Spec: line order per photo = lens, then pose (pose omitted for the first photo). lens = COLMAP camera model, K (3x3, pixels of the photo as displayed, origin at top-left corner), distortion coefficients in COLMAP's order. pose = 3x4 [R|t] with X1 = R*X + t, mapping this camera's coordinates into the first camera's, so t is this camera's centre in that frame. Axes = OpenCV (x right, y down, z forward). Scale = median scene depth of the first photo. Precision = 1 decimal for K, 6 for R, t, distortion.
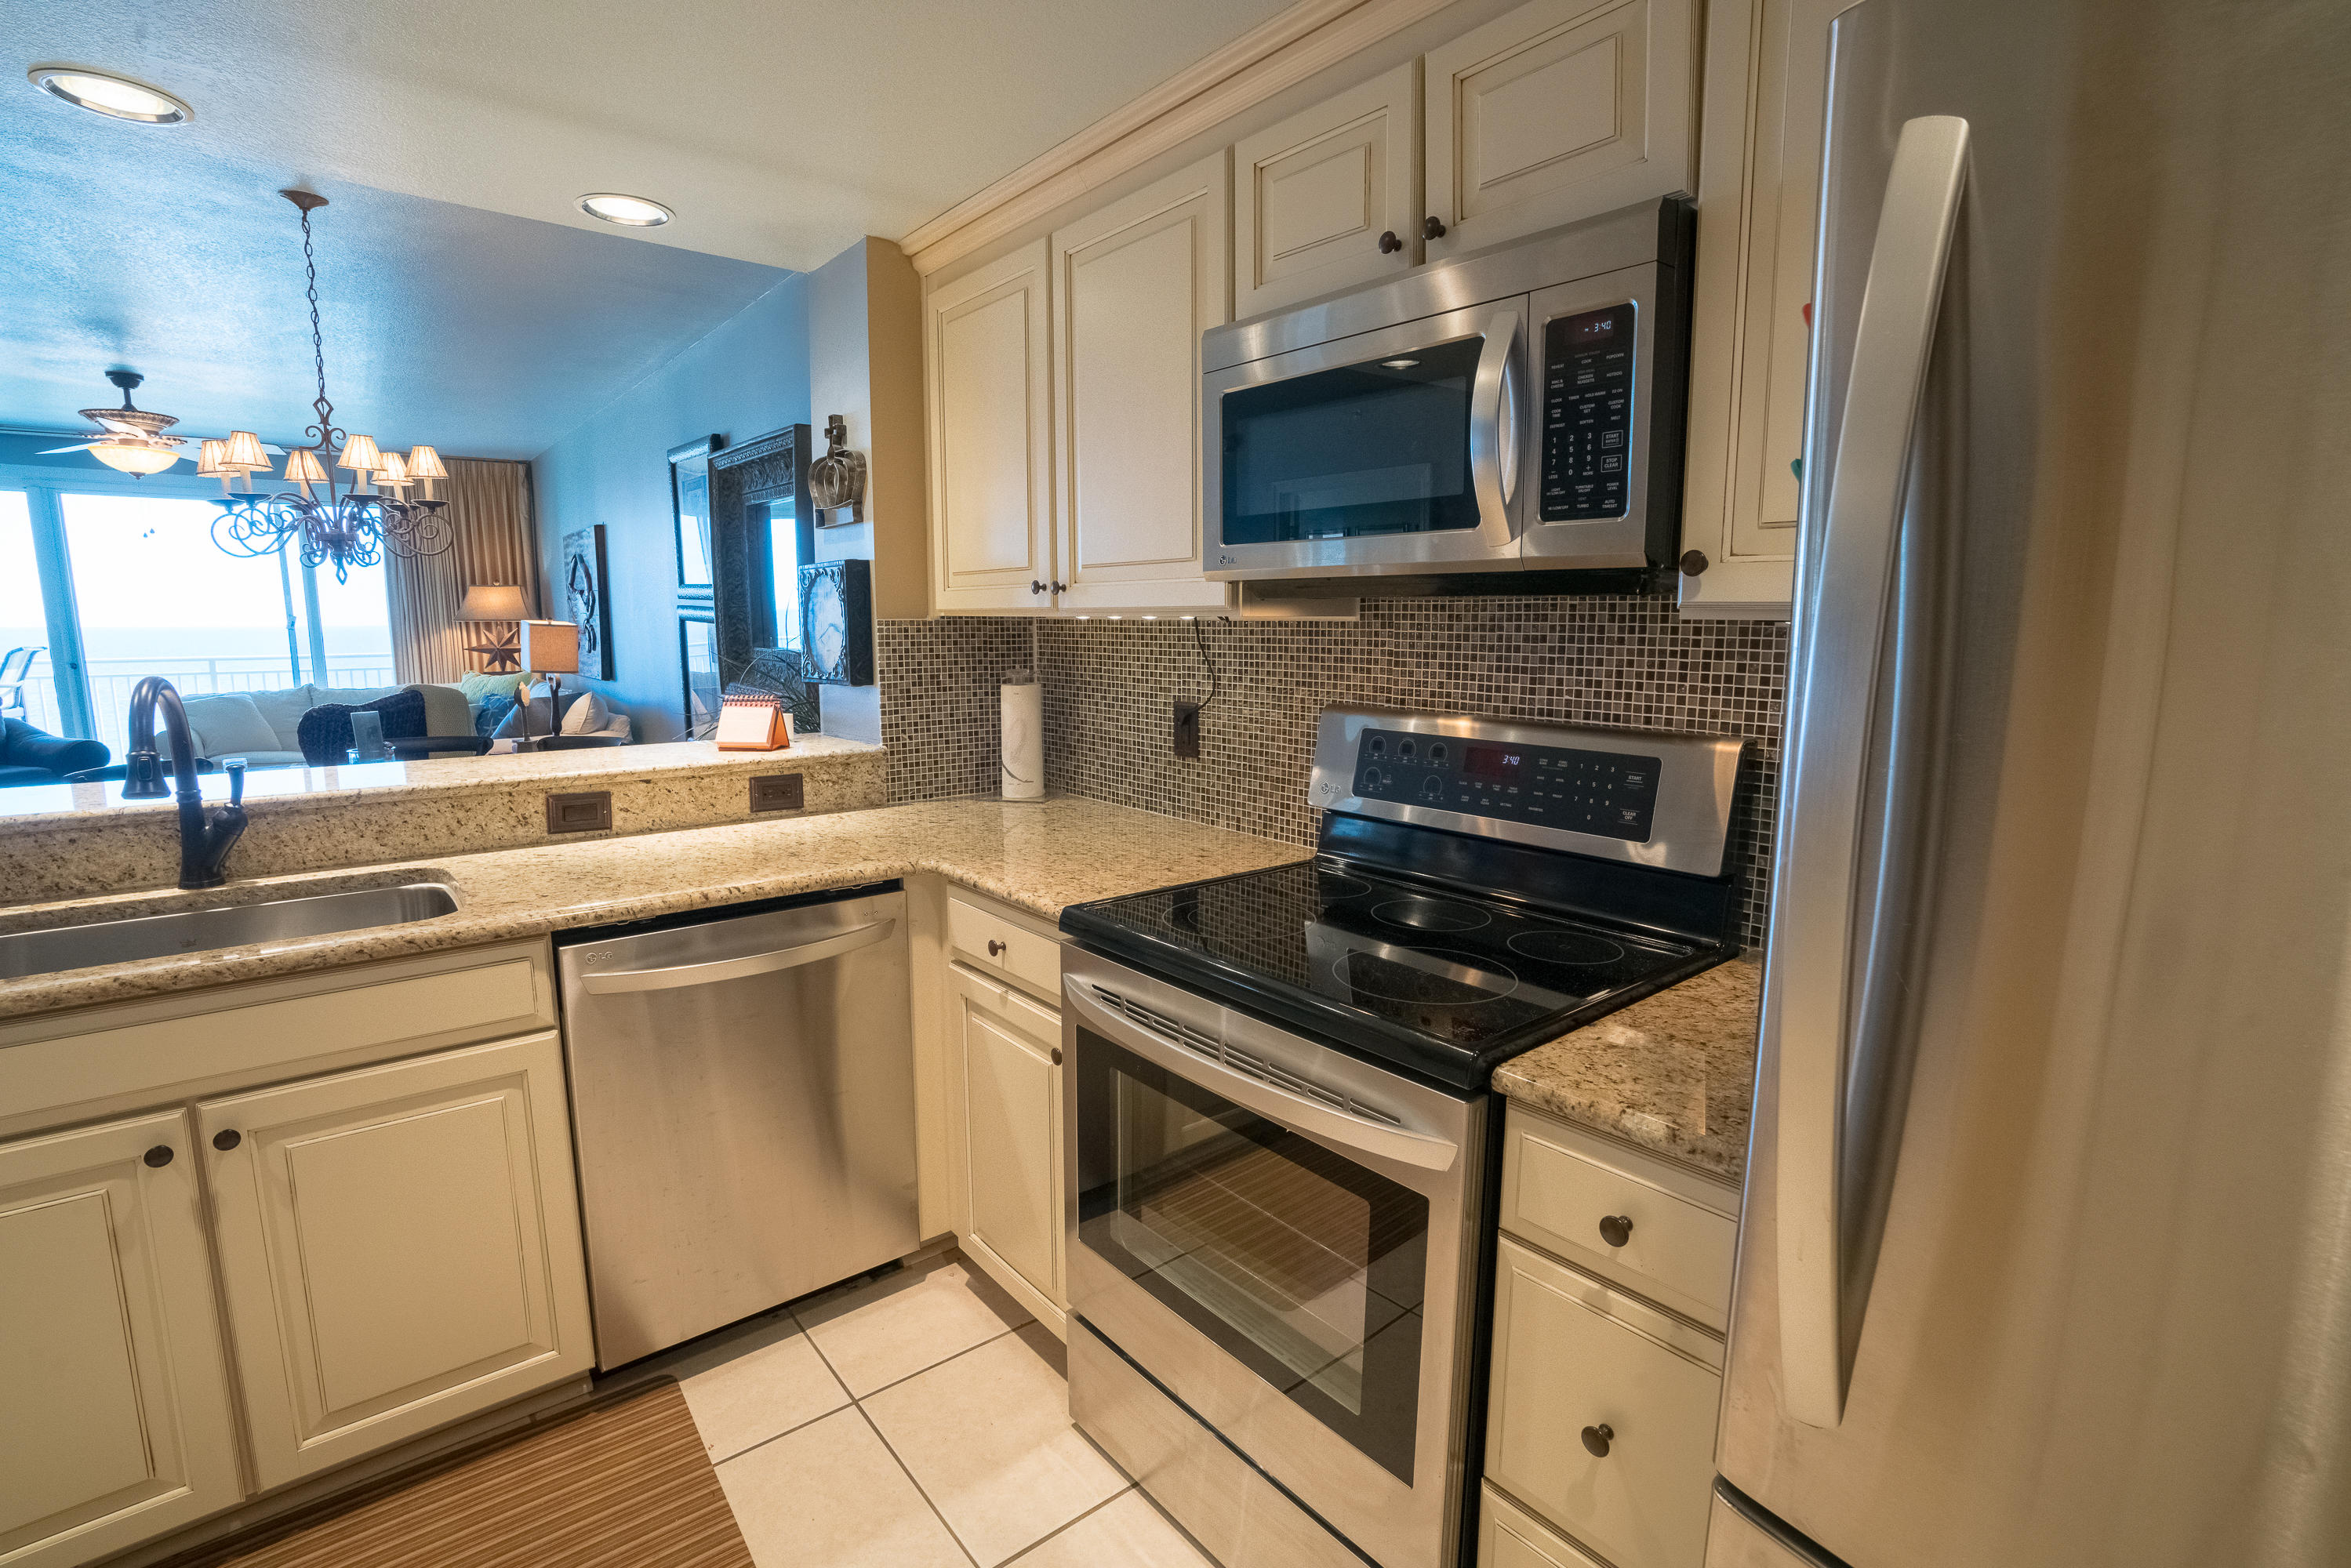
lens RADIAL K [[1086.4, 0, 1175.6], [0, 1086.4, 781.6], [0, 0, 1]] dist [-0.069792, 0.027920]
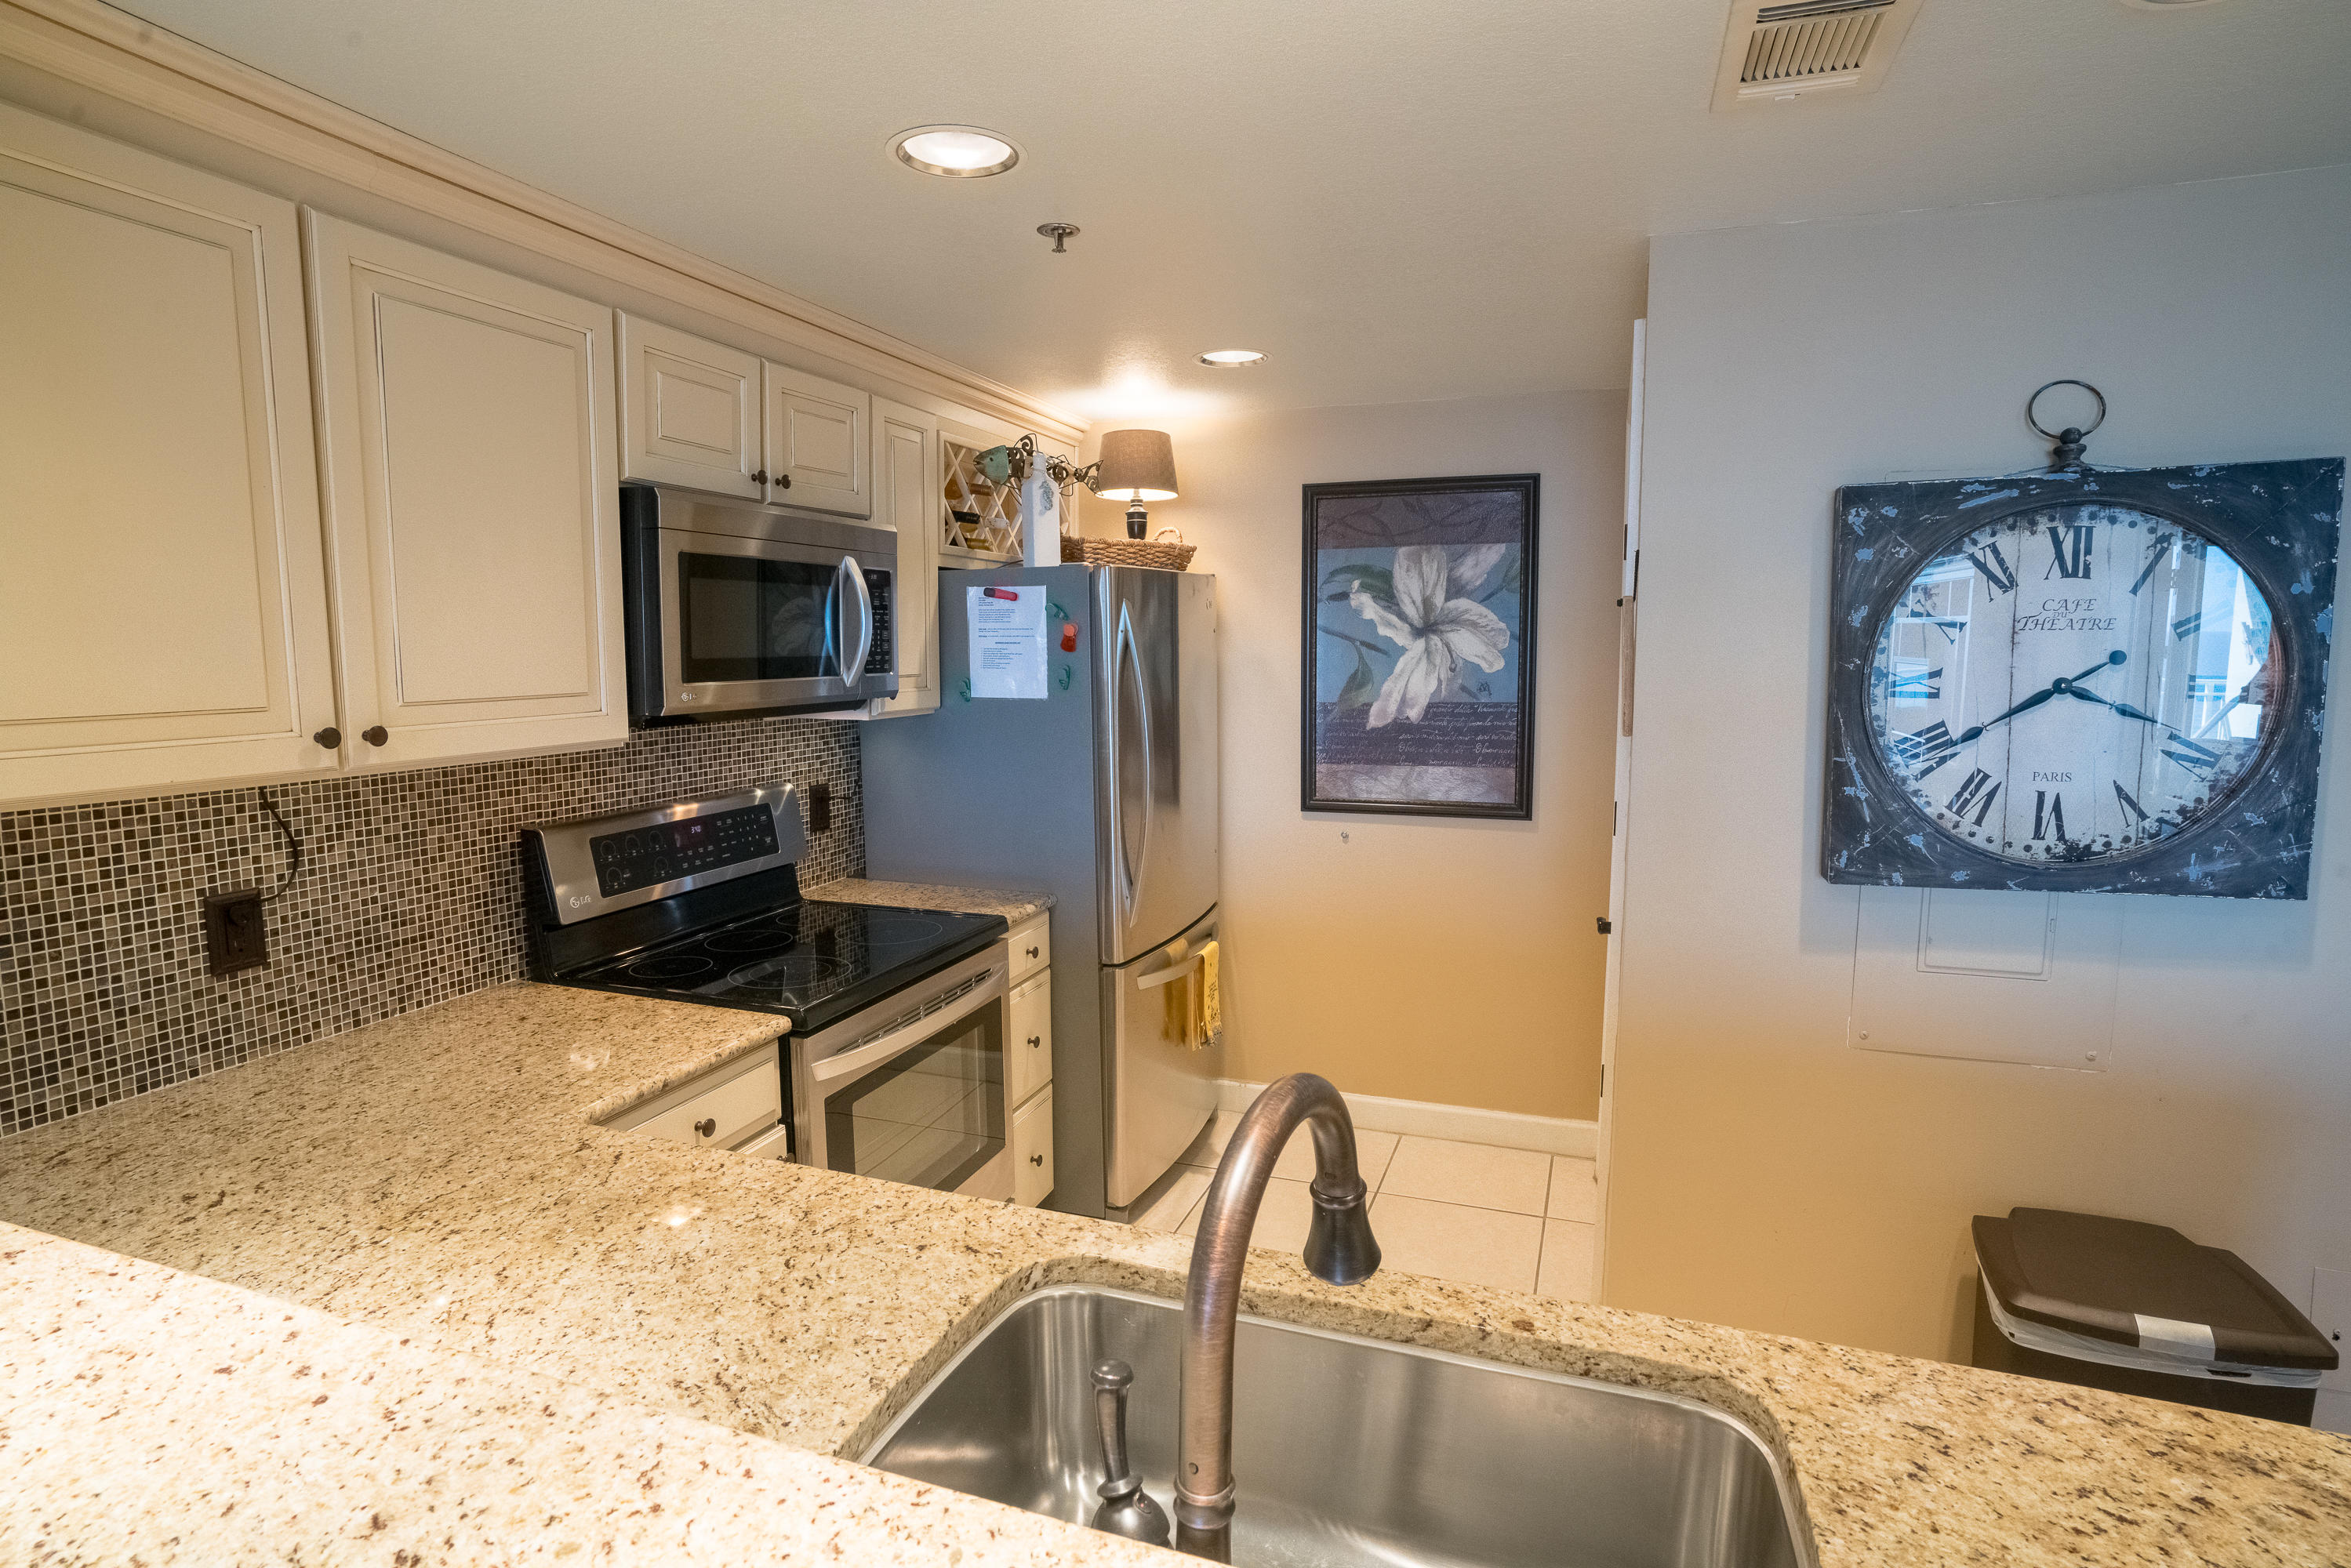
lens RADIAL K [[1201.6, 0, 1178.1], [0, 1201.6, 782.6], [0, 0, 1]] dist [-0.063683, 0.035091]
pose [[-0.516005, -0.102980, 0.850373, -1.257341], [0.125047, 0.973056, 0.193714, -0.286614], [-0.847409, 0.206294, -0.489224, 1.164565]]
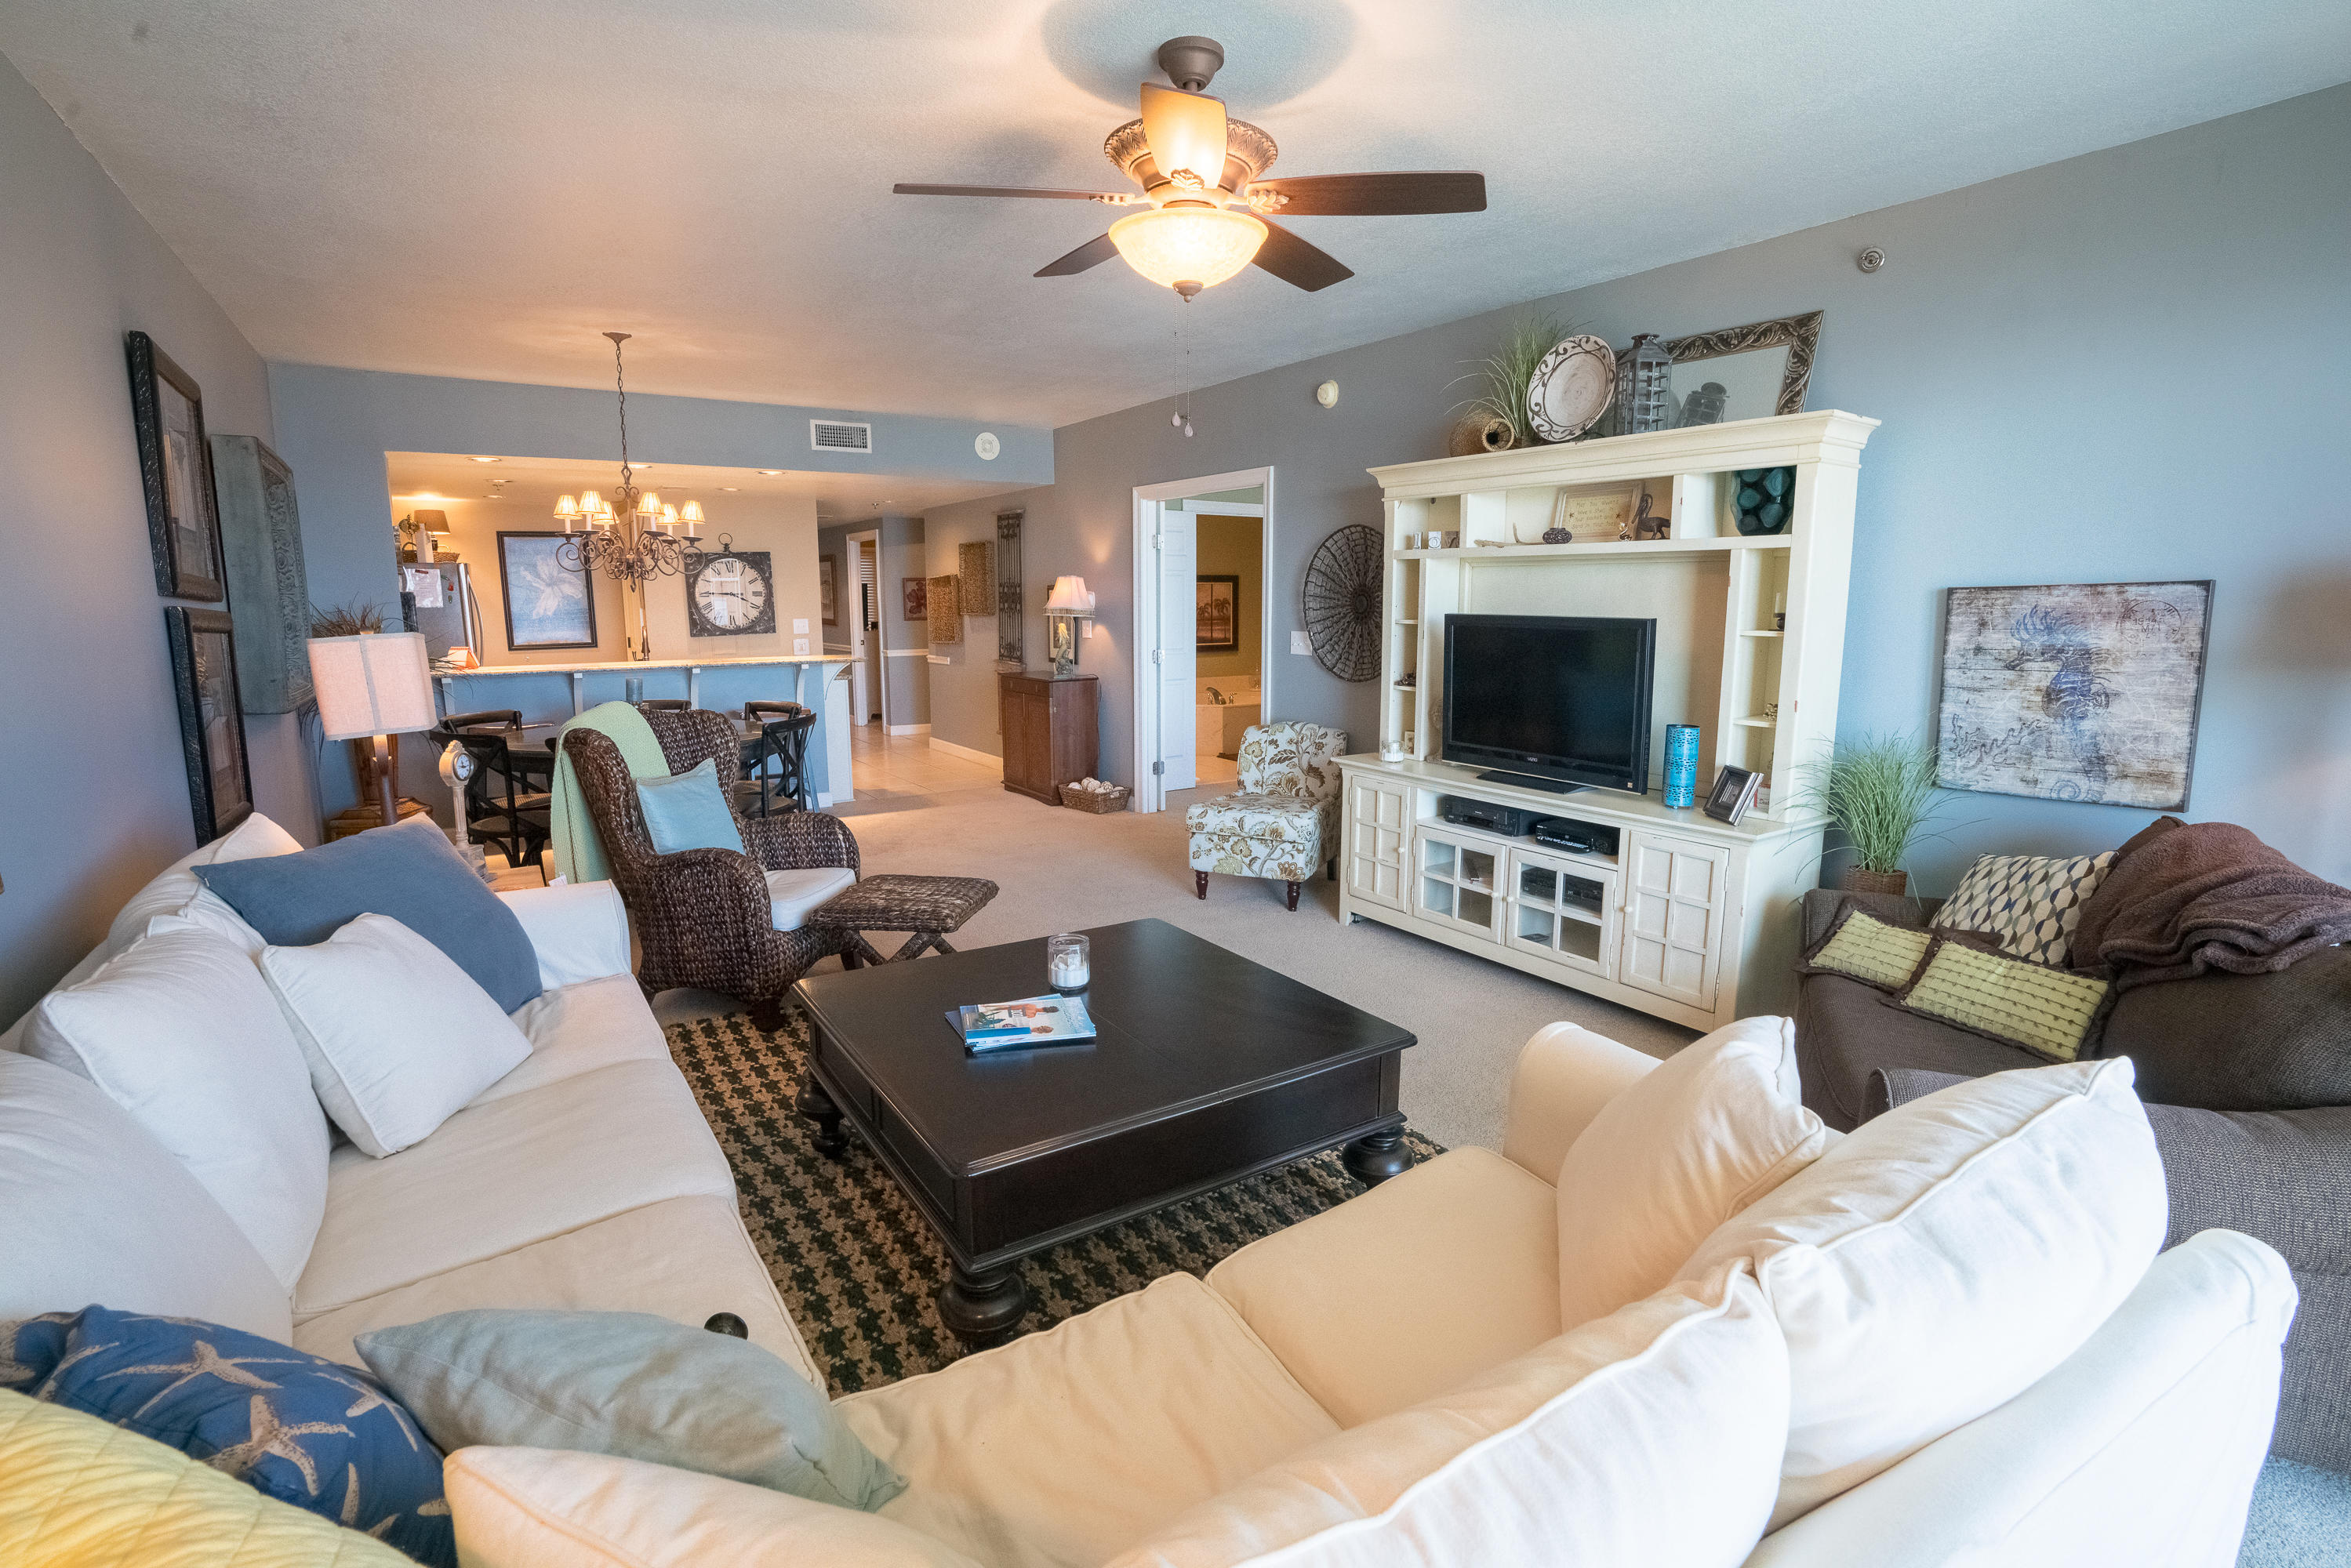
lens RADIAL K [[1091.8, 0, 1169.1], [0, 1091.8, 780.4], [0, 0, 1]] dist [-0.071850, 0.031214]
pose [[-0.994716, -0.020387, 0.100618, -3.282152], [0.011740, 0.951067, 0.308763, -0.757963], [-0.101989, 0.308312, -0.945802, 4.701129]]
